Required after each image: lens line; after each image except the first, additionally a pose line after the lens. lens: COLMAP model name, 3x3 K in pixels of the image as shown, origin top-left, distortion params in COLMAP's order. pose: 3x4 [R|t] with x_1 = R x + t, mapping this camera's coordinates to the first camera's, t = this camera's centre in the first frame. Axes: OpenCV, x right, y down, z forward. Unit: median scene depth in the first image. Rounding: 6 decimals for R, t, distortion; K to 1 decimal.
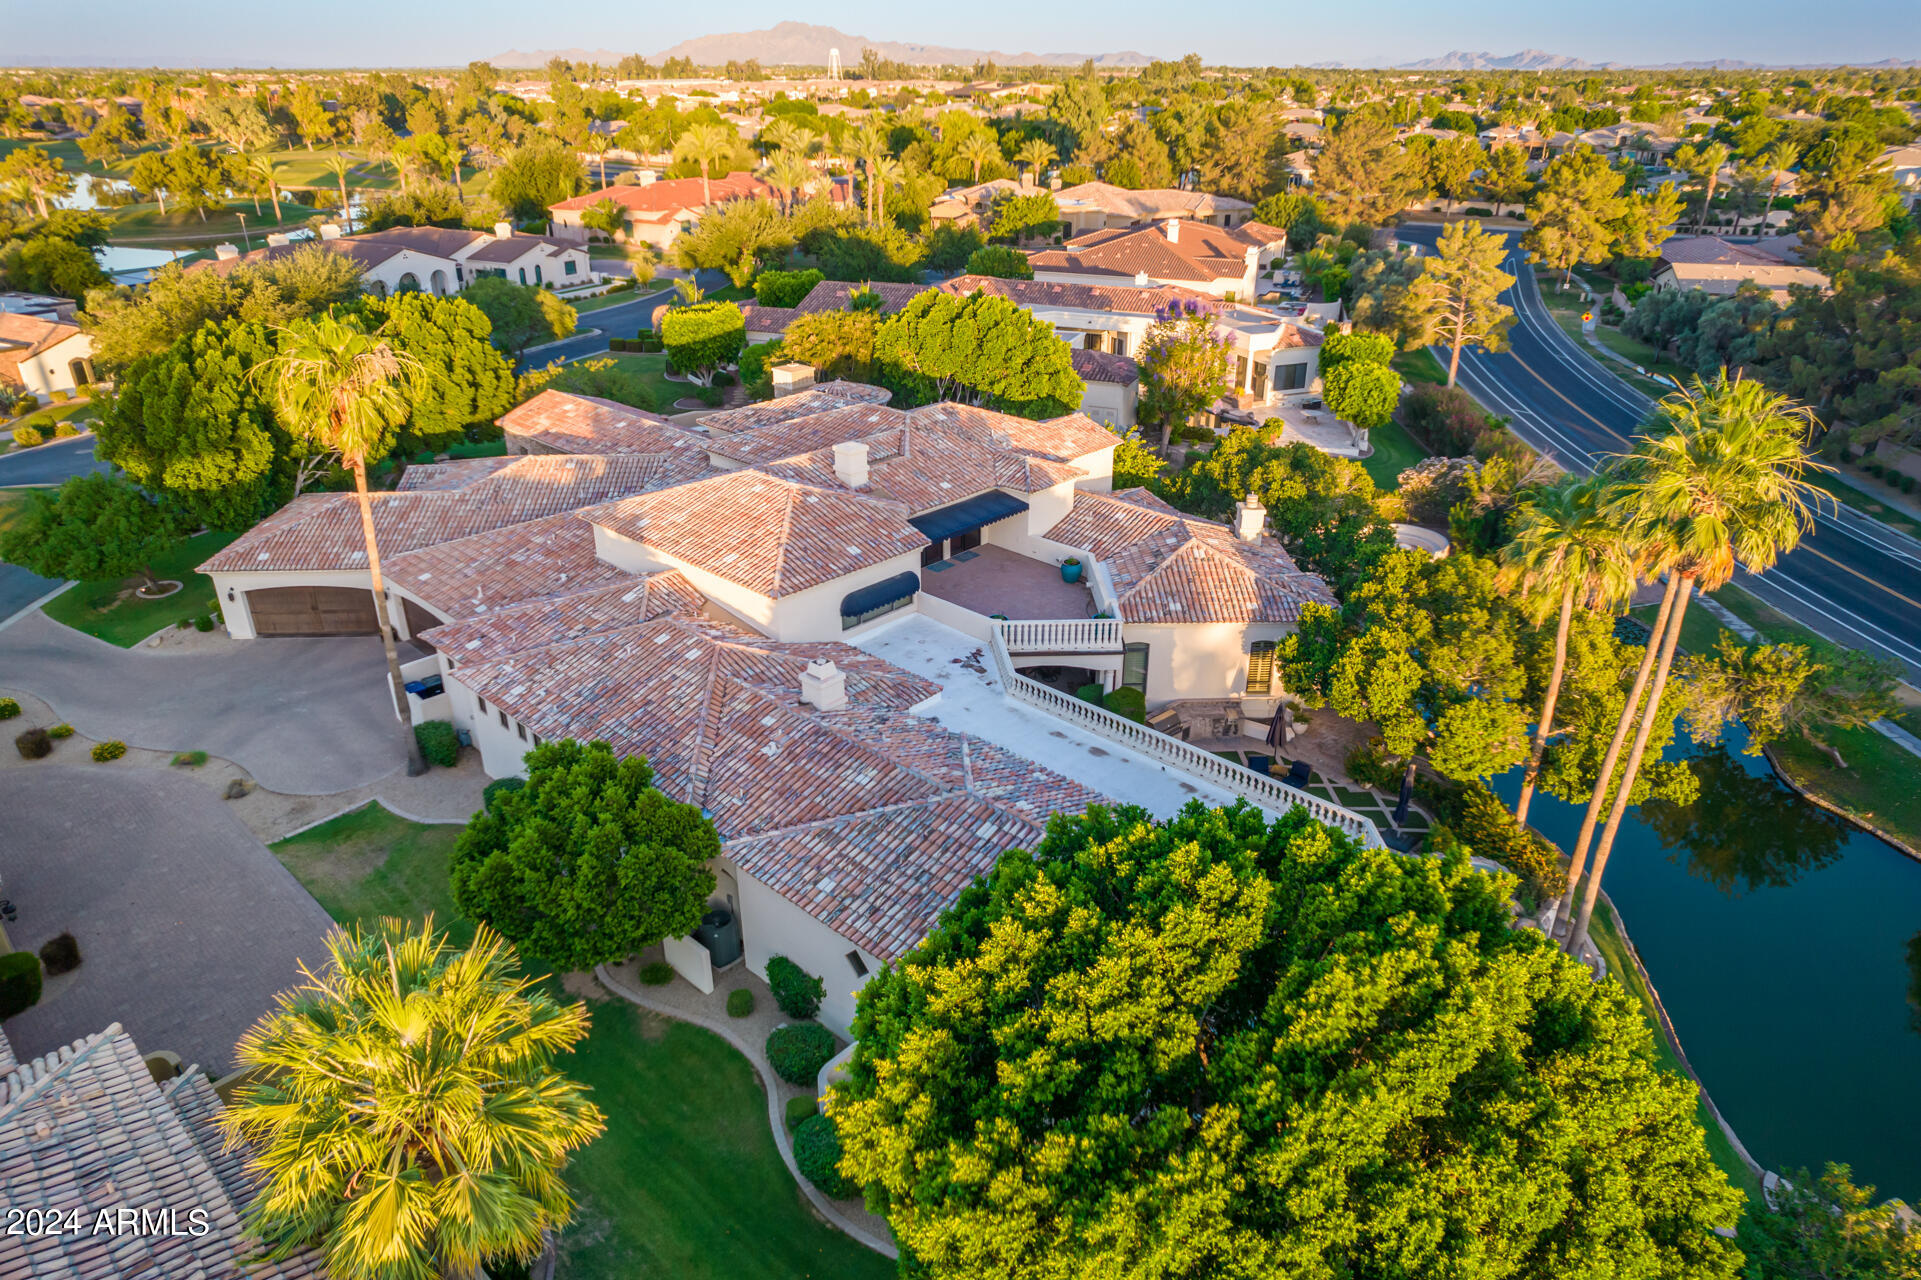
lens RADIAL K [[1223.4, 0, 958.7], [0, 1223.4, 646.5], [0, 0, 1]] dist [-0.073891, 0.068422]
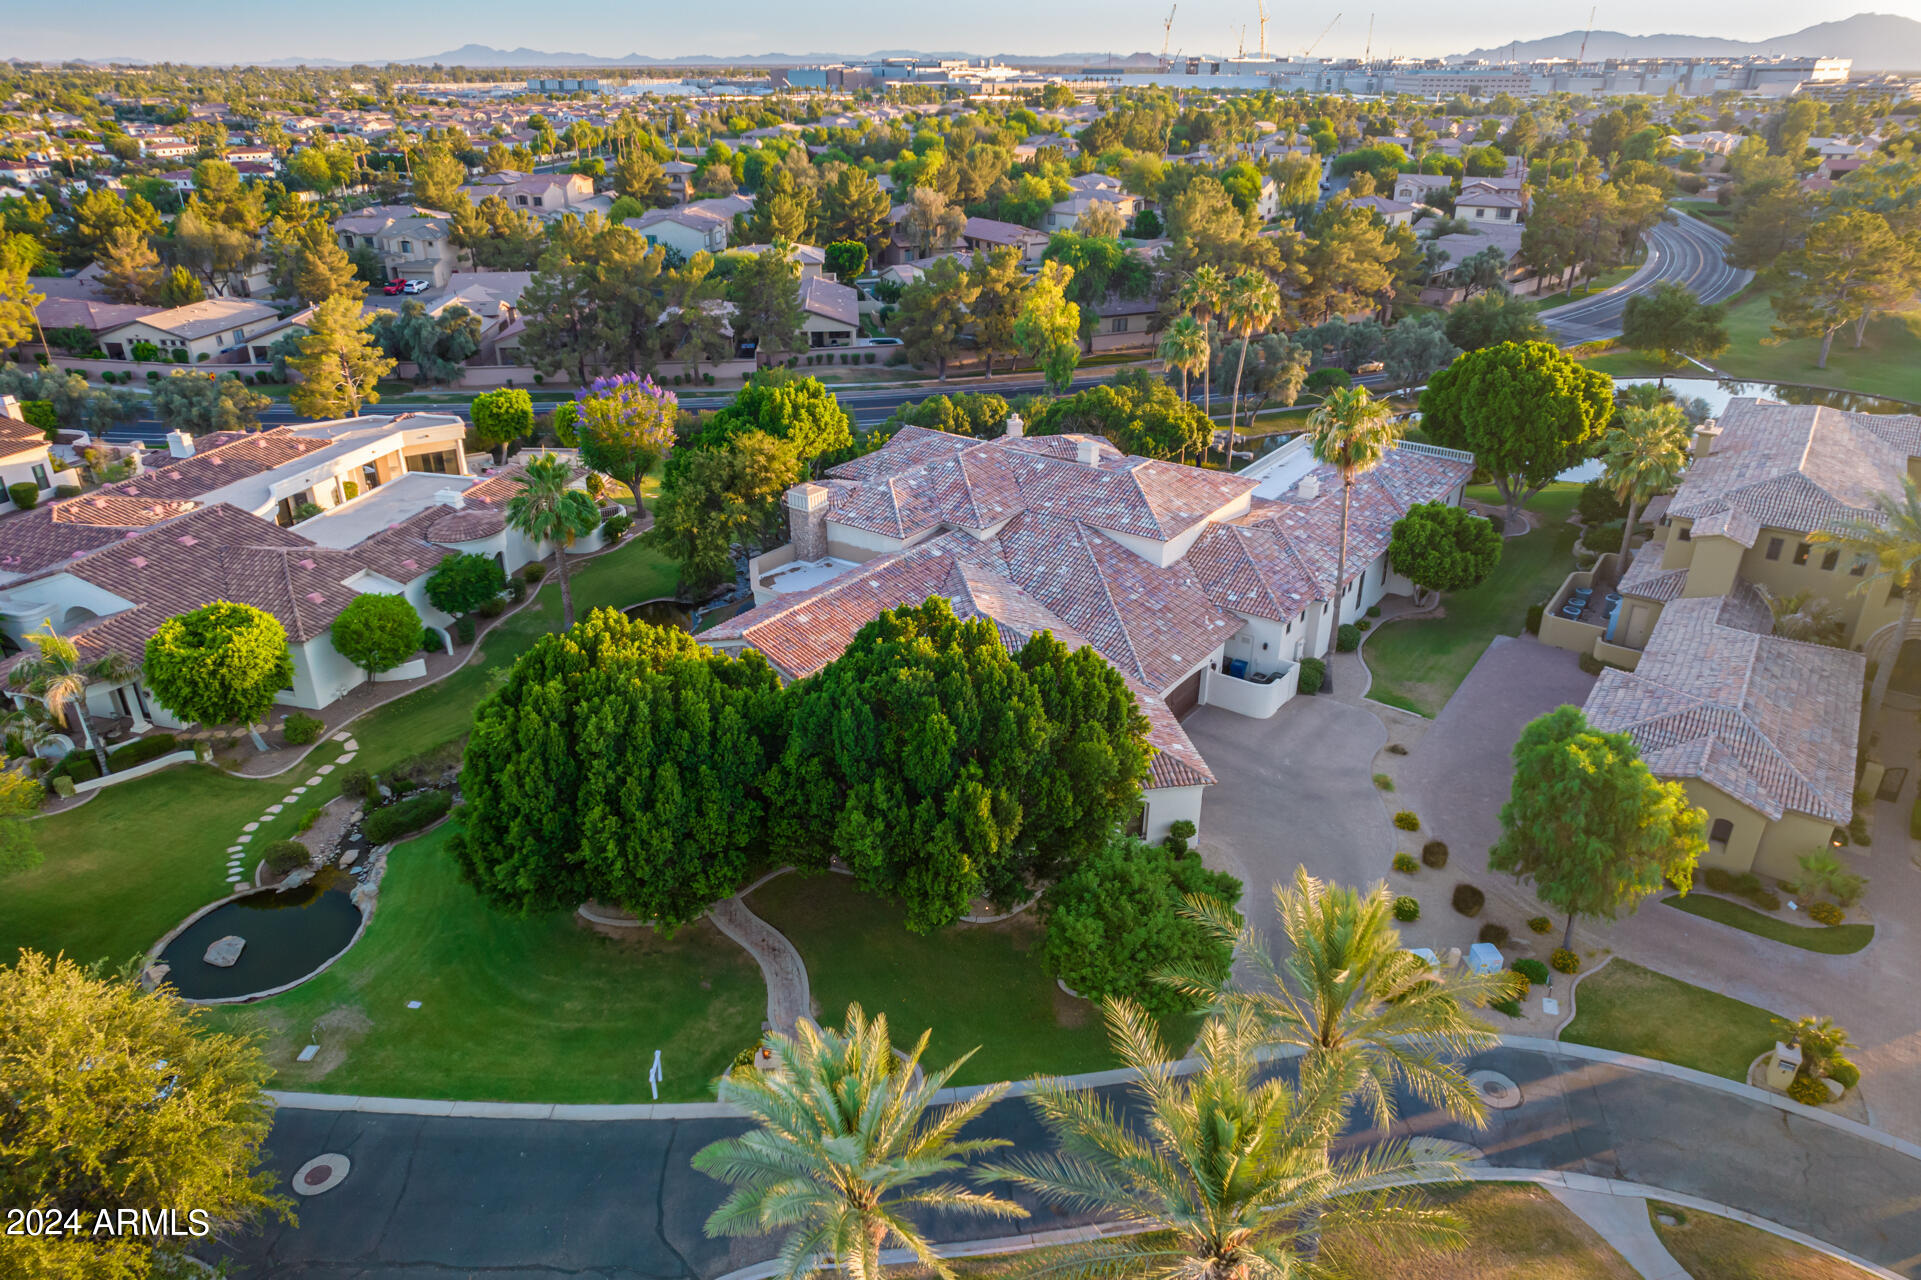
lens RADIAL K [[1236.8, 0, 958.8], [0, 1236.8, 647.6], [0, 0, 1]] dist [-0.078838, 0.073939]
pose [[-0.132008, -0.429860, 0.893193, -1.149618], [0.428495, 0.787793, 0.442463, -0.532321], [-0.893849, 0.441137, 0.080197, 0.853984]]
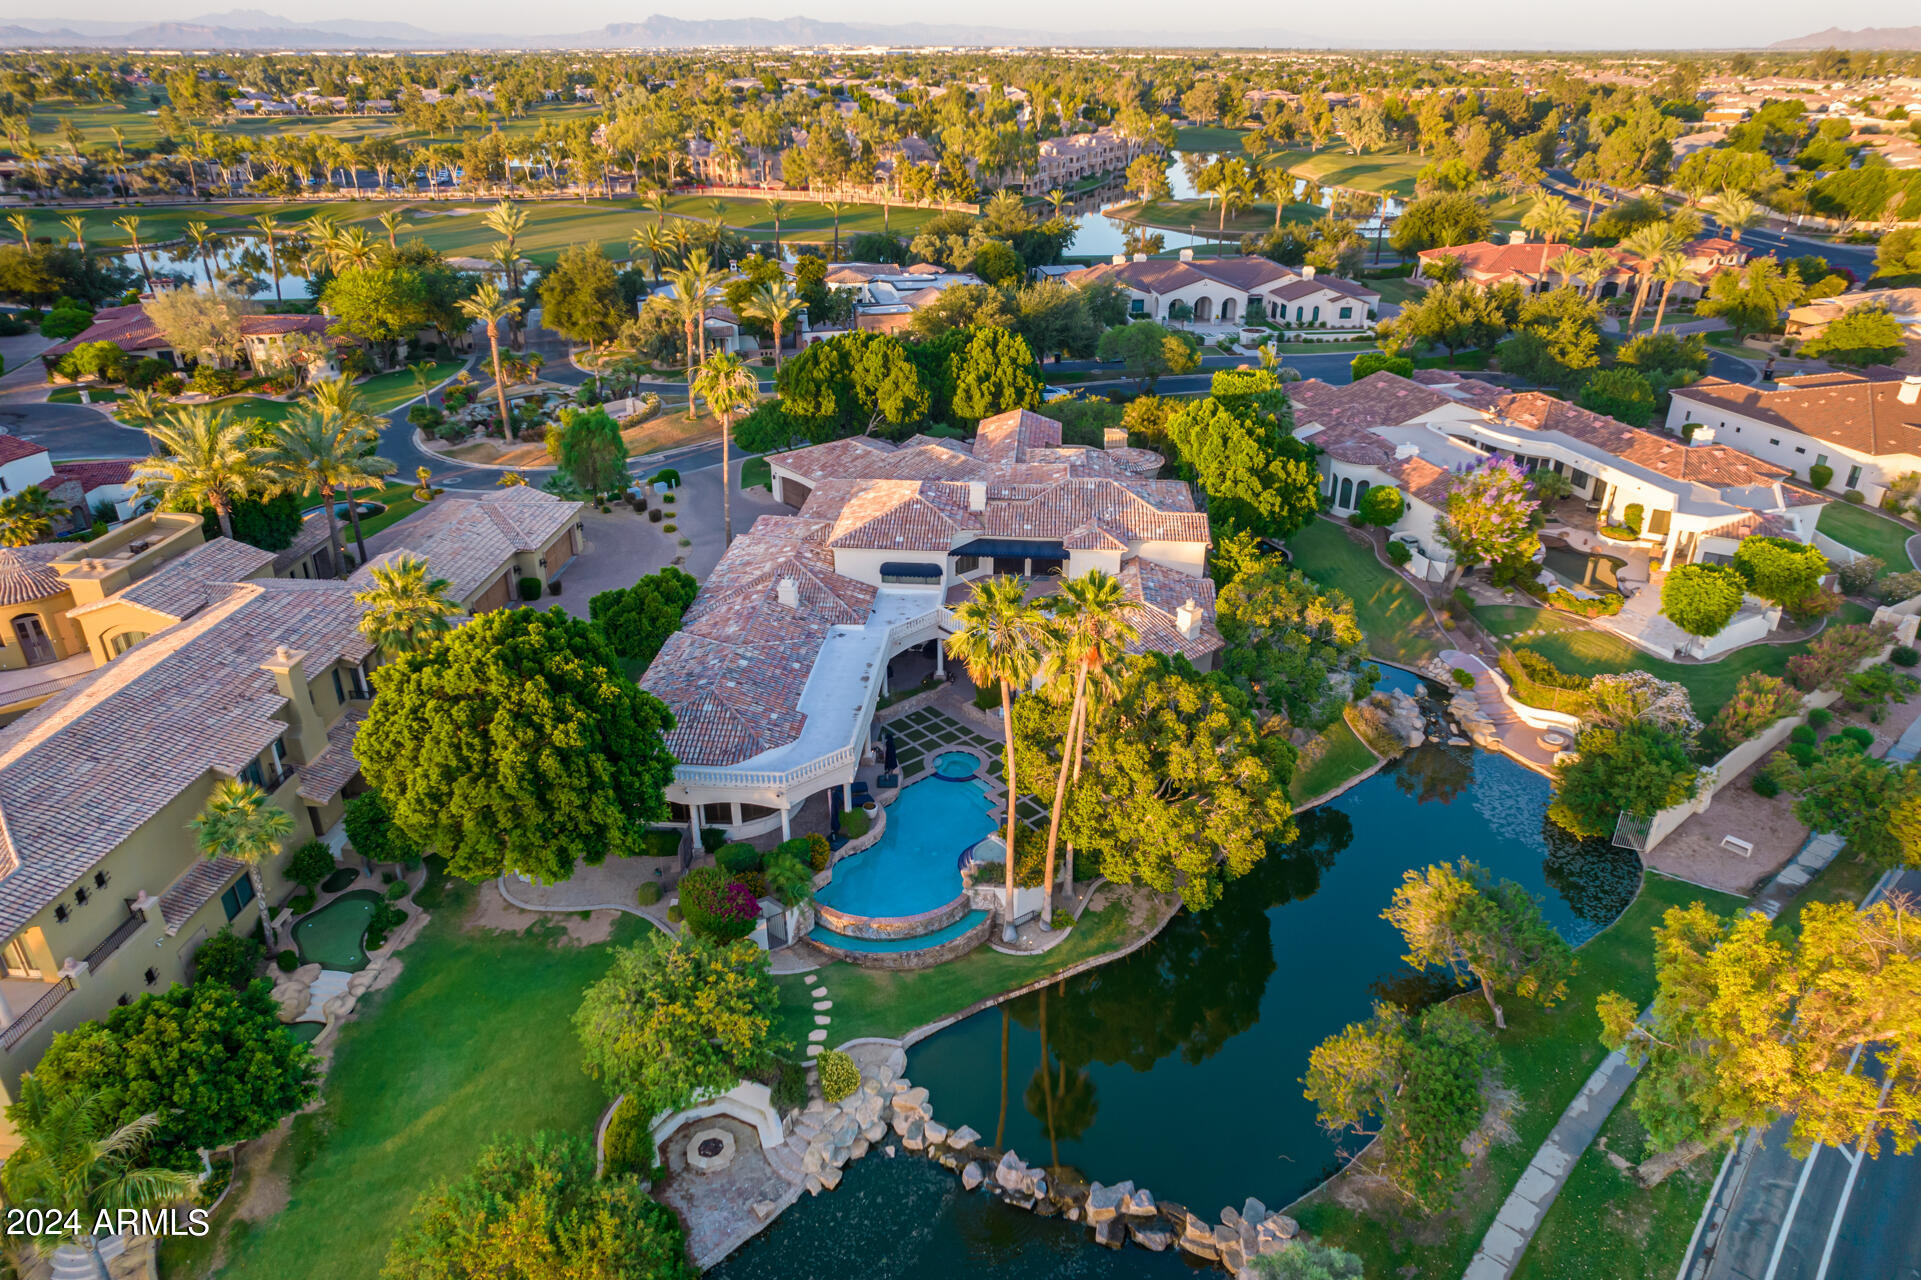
lens RADIAL K [[1223.4, 0, 958.7], [0, 1223.4, 646.5], [0, 0, 1]] dist [-0.073891, 0.068422]
pose [[0.627078, 0.347892, -0.696953, 0.808795], [-0.339566, 0.927325, 0.157363, -0.158416], [0.701048, 0.137983, 0.699638, -0.071642]]
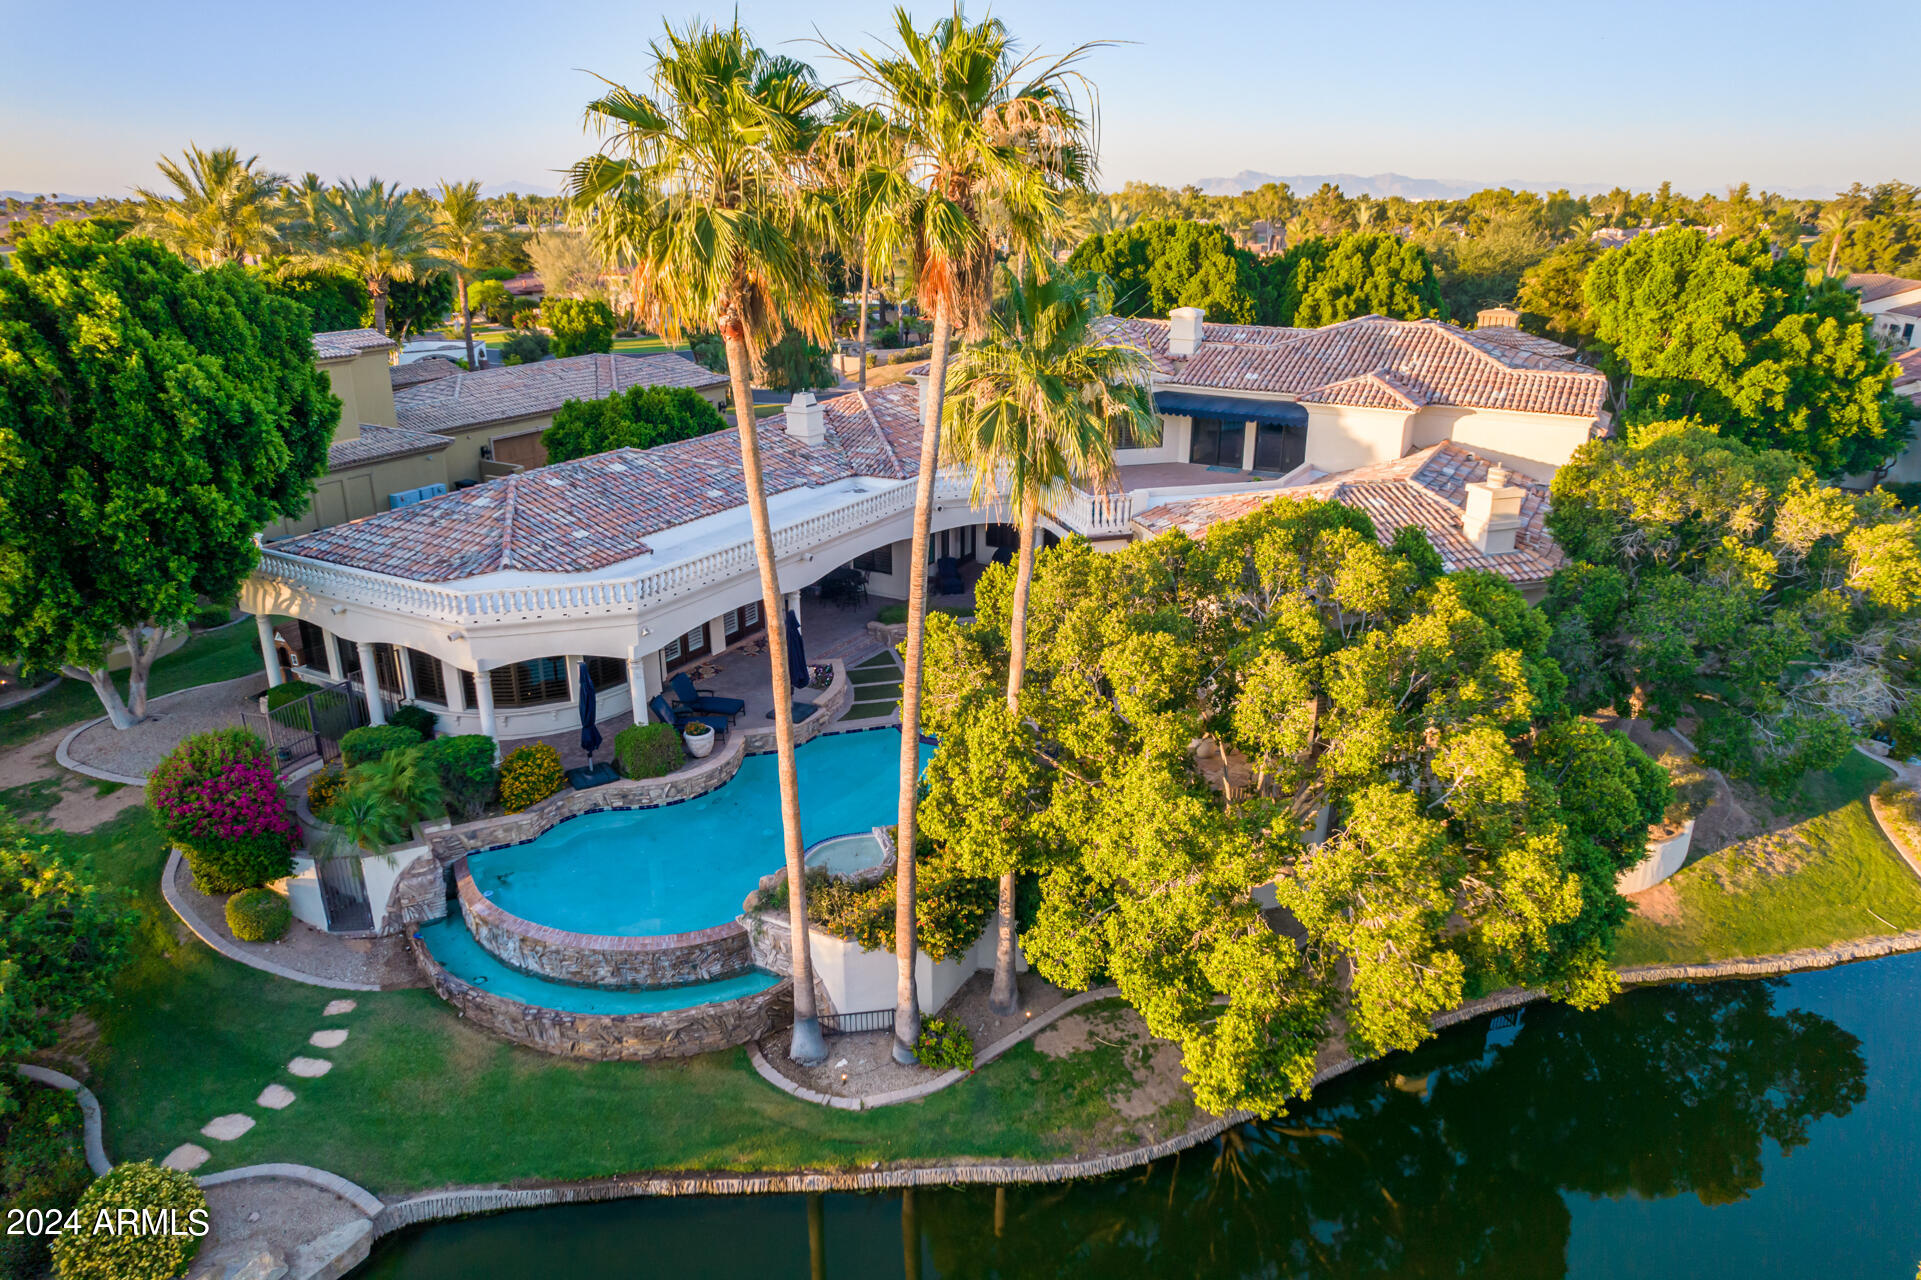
lens RADIAL K [[1236.9, 0, 955.8], [0, 1236.9, 639.6], [0, 0, 1]] dist [-0.065071, 0.055507]
pose [[0.239638, 0.329407, -0.913271, 0.608034], [-0.420473, 0.883096, 0.208193, -0.048513], [0.875086, 0.334115, 0.350130, 0.455316]]
